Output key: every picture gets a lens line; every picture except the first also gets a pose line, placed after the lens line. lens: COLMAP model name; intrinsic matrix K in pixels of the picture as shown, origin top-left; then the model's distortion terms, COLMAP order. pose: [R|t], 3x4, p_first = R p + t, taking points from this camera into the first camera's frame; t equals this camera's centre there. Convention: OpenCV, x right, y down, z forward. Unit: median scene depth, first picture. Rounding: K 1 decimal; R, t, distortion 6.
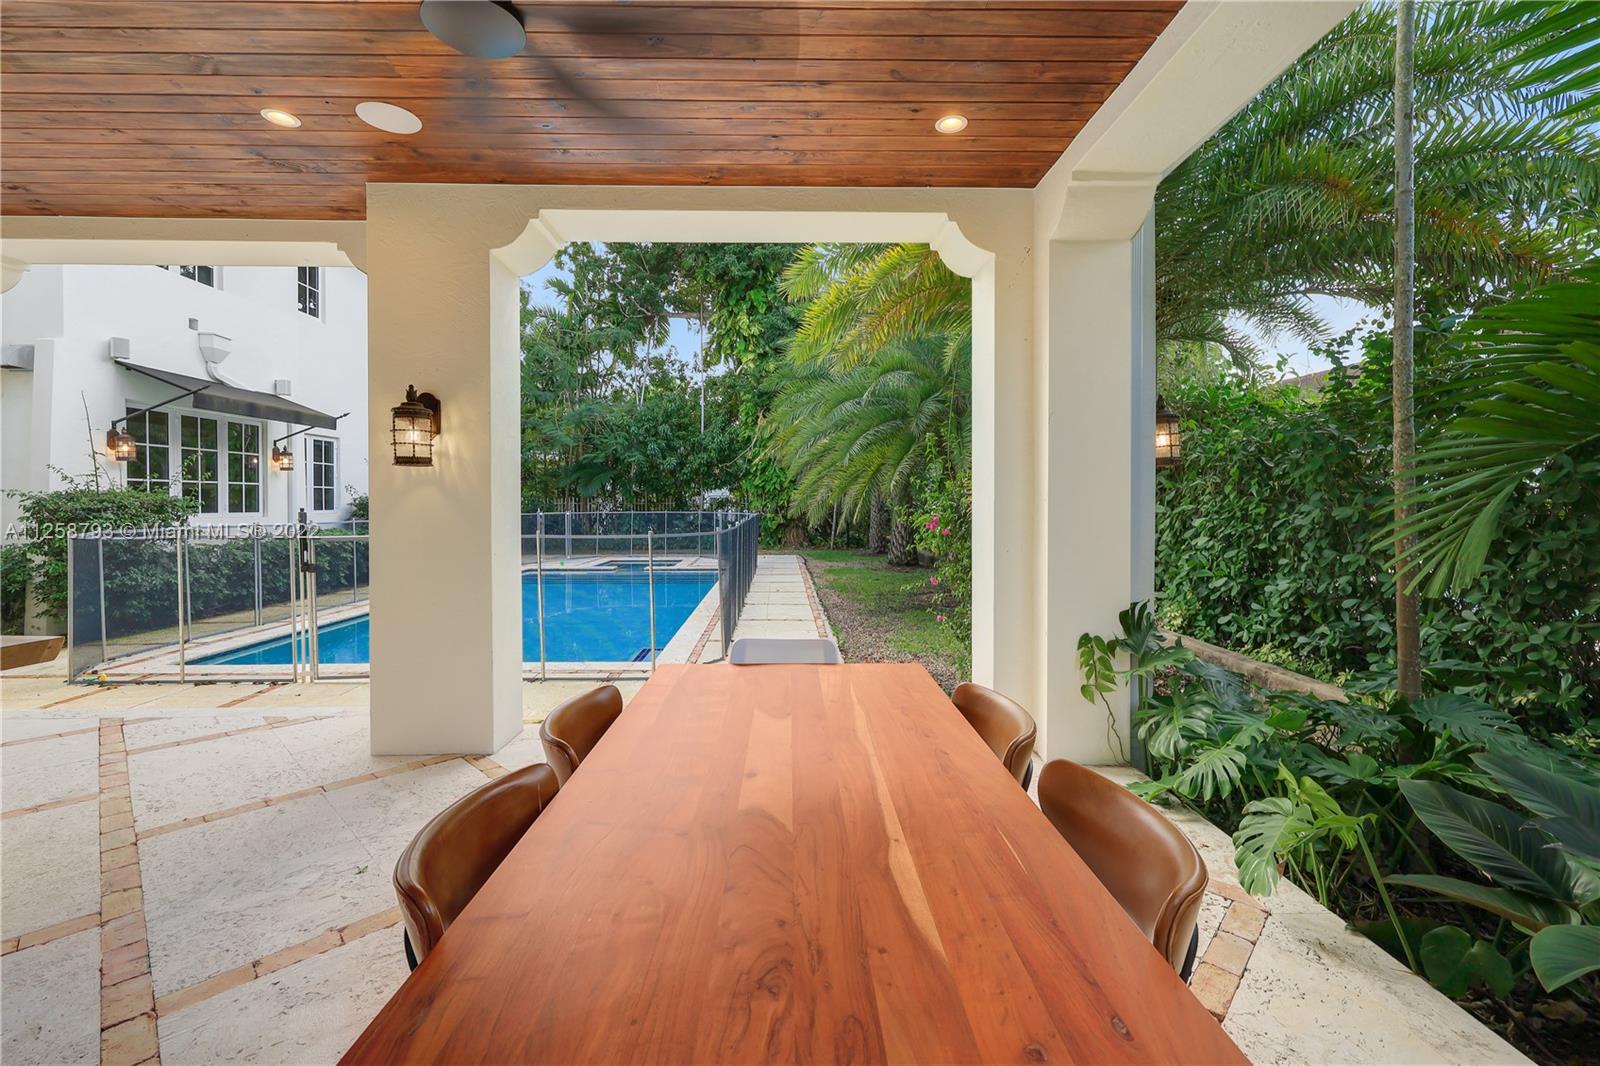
lens RADIAL K [[679.8, 0, 787.8], [0, 679.8, 514.3], [0, 0, 1]] dist [-0.000074, -0.000252]
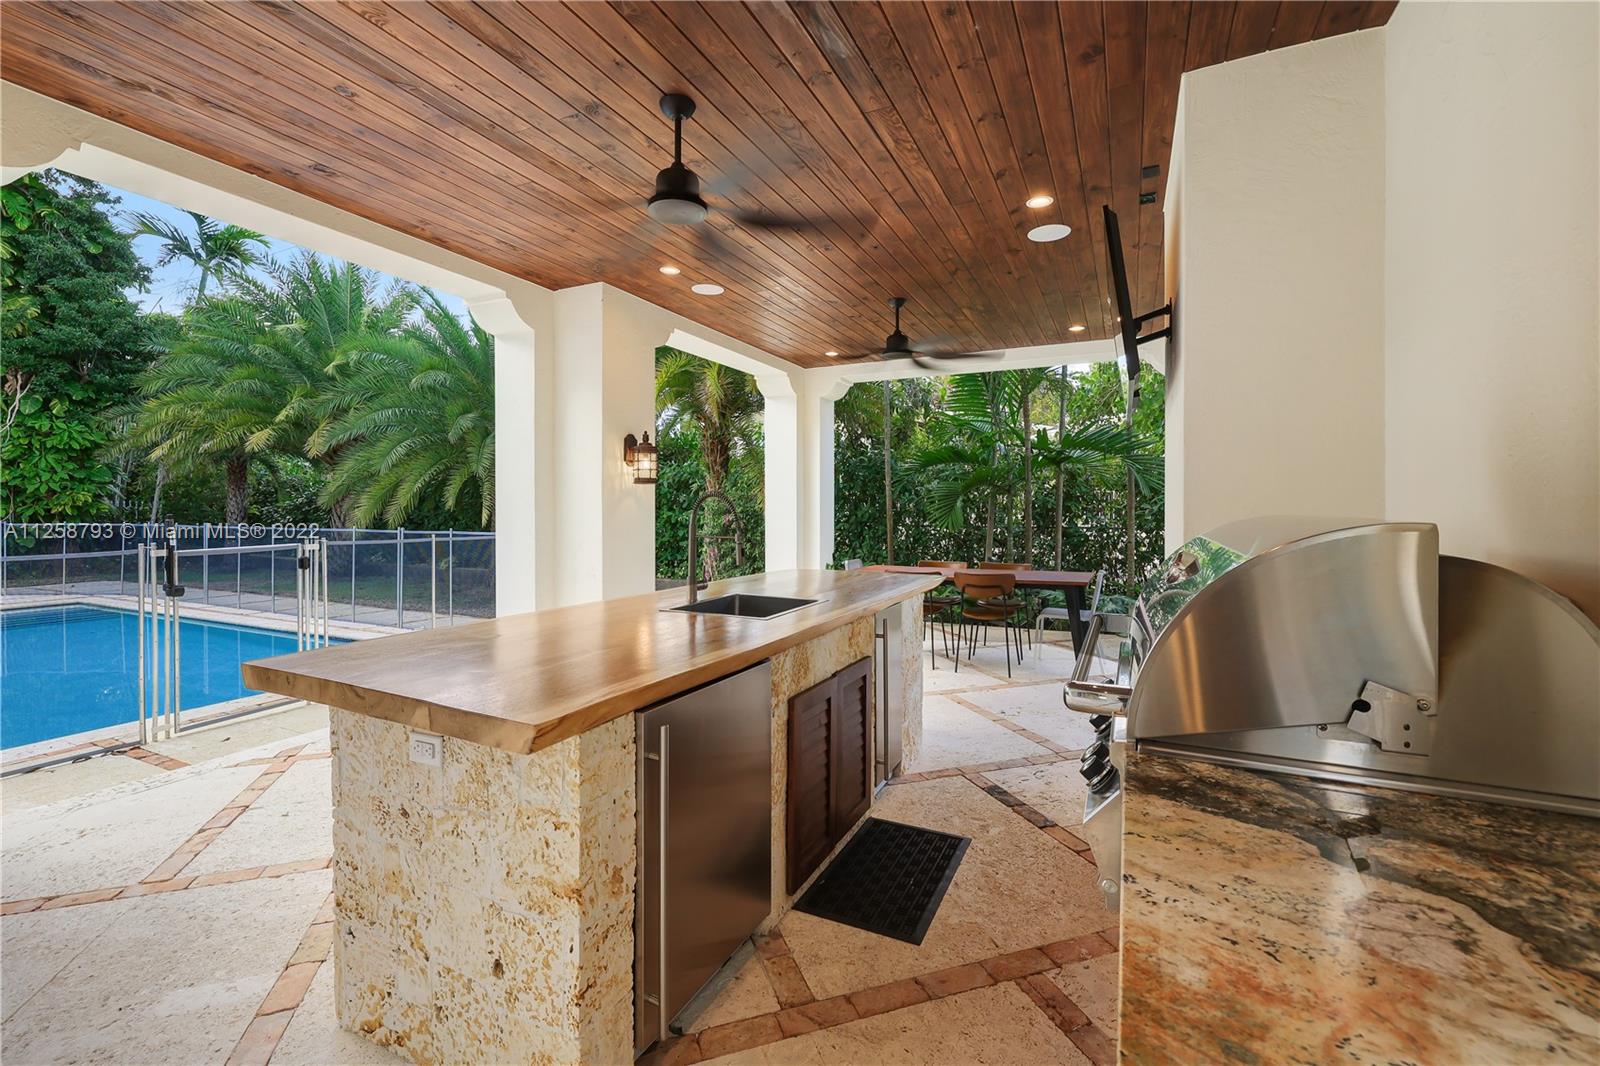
lens RADIAL K [[679.8, 0, 818.2], [0, 679.8, 511.4], [0, 0, 1]] dist [-0.000074, -0.000252]
pose [[0.440873, -0.005616, 0.897552, -0.800494], [0.015745, 0.999875, -0.001478, 0.001061], [-0.897432, 0.014784, 0.440906, -0.009914]]
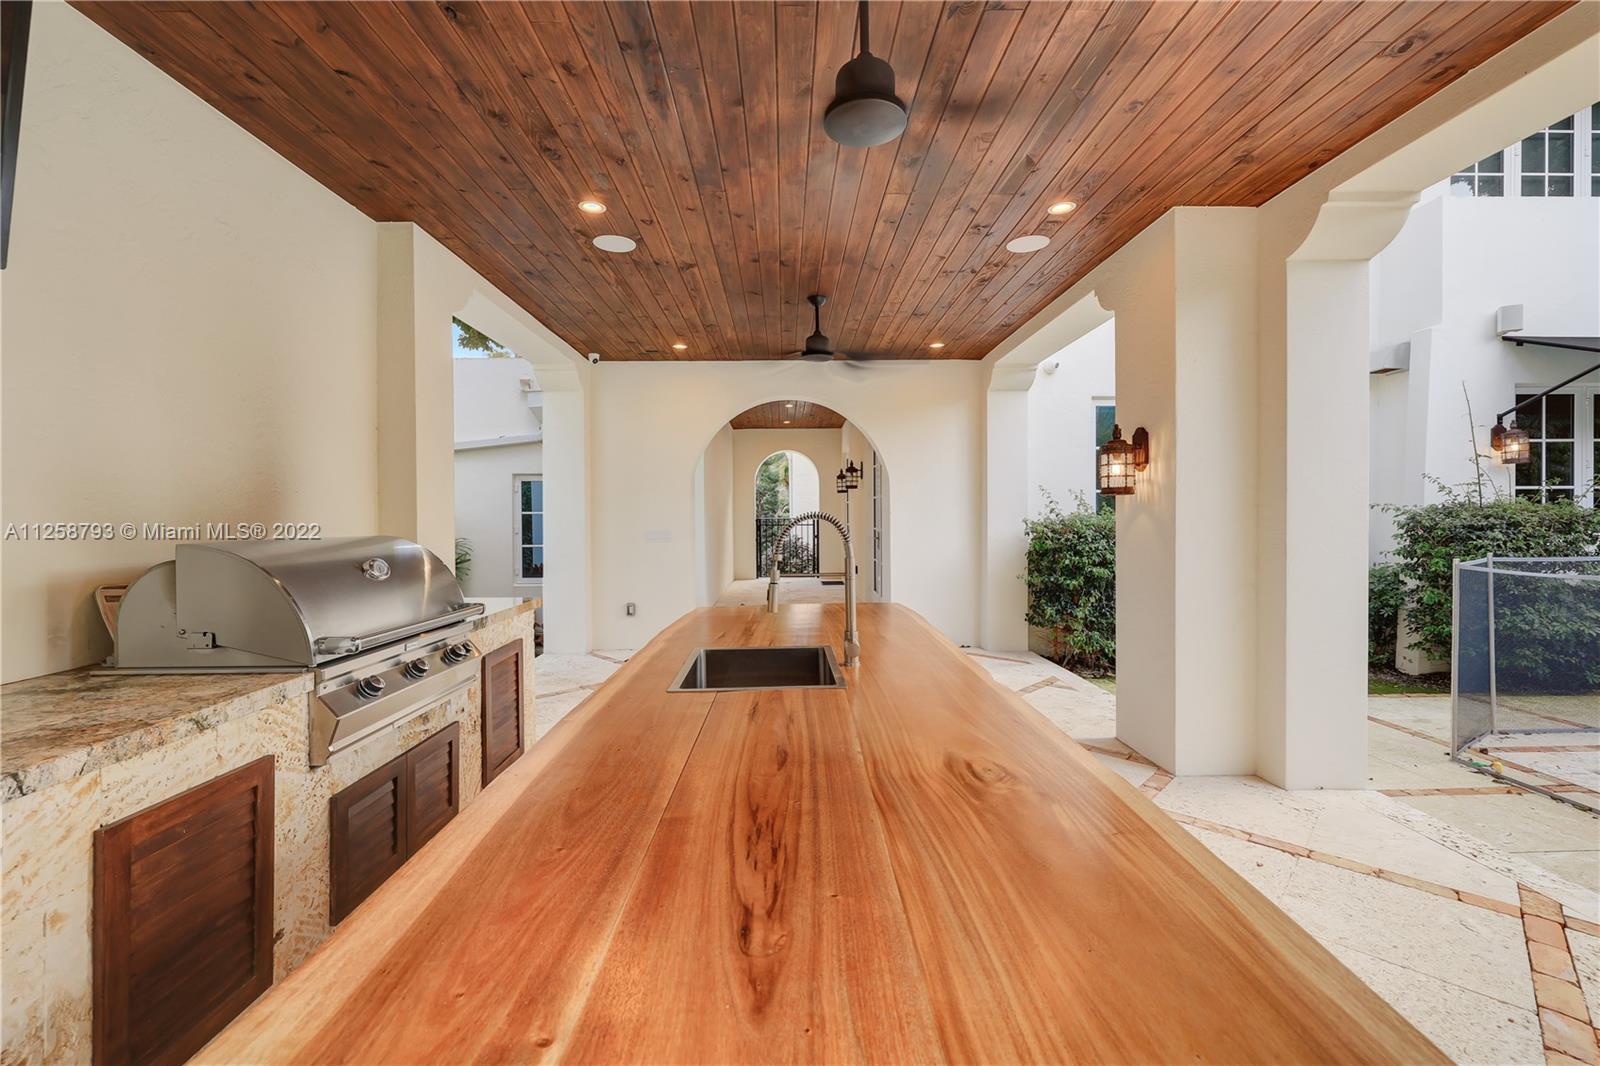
lens RADIAL K [[679.8, 0, 797.6], [0, 679.8, 516.0], [0, 0, 1]] dist [-0.000074, -0.000252]
pose [[0.011304, 0.001566, -0.999935, -0.235628], [-0.013251, 0.999911, 0.001417, -0.010586], [0.999848, 0.013234, 0.011324, 0.197370]]
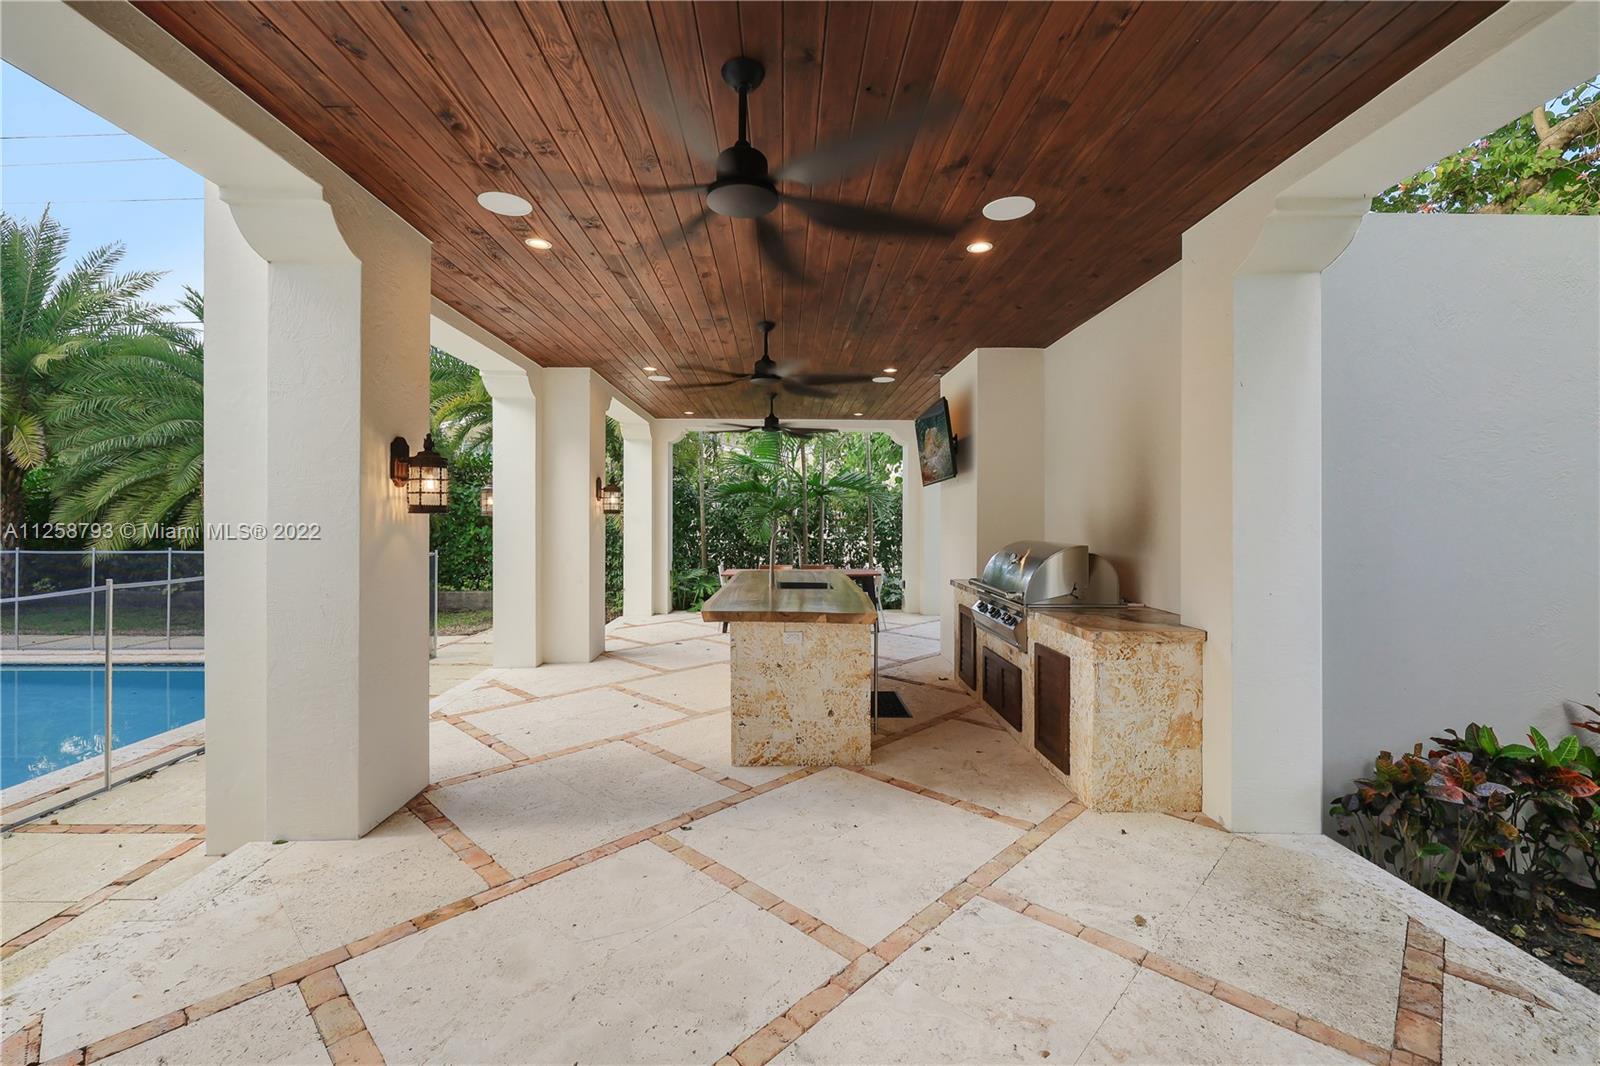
lens RADIAL K [[679.8, 0, 801.5], [0, 679.8, 520.4], [0, 0, 1]] dist [-0.000074, -0.000252]
pose [[-0.021257, -0.006217, 0.999755, -1.214066], [0.015685, 0.999856, 0.006551, -0.023697], [-0.999651, 0.015820, -0.021156, 0.204599]]
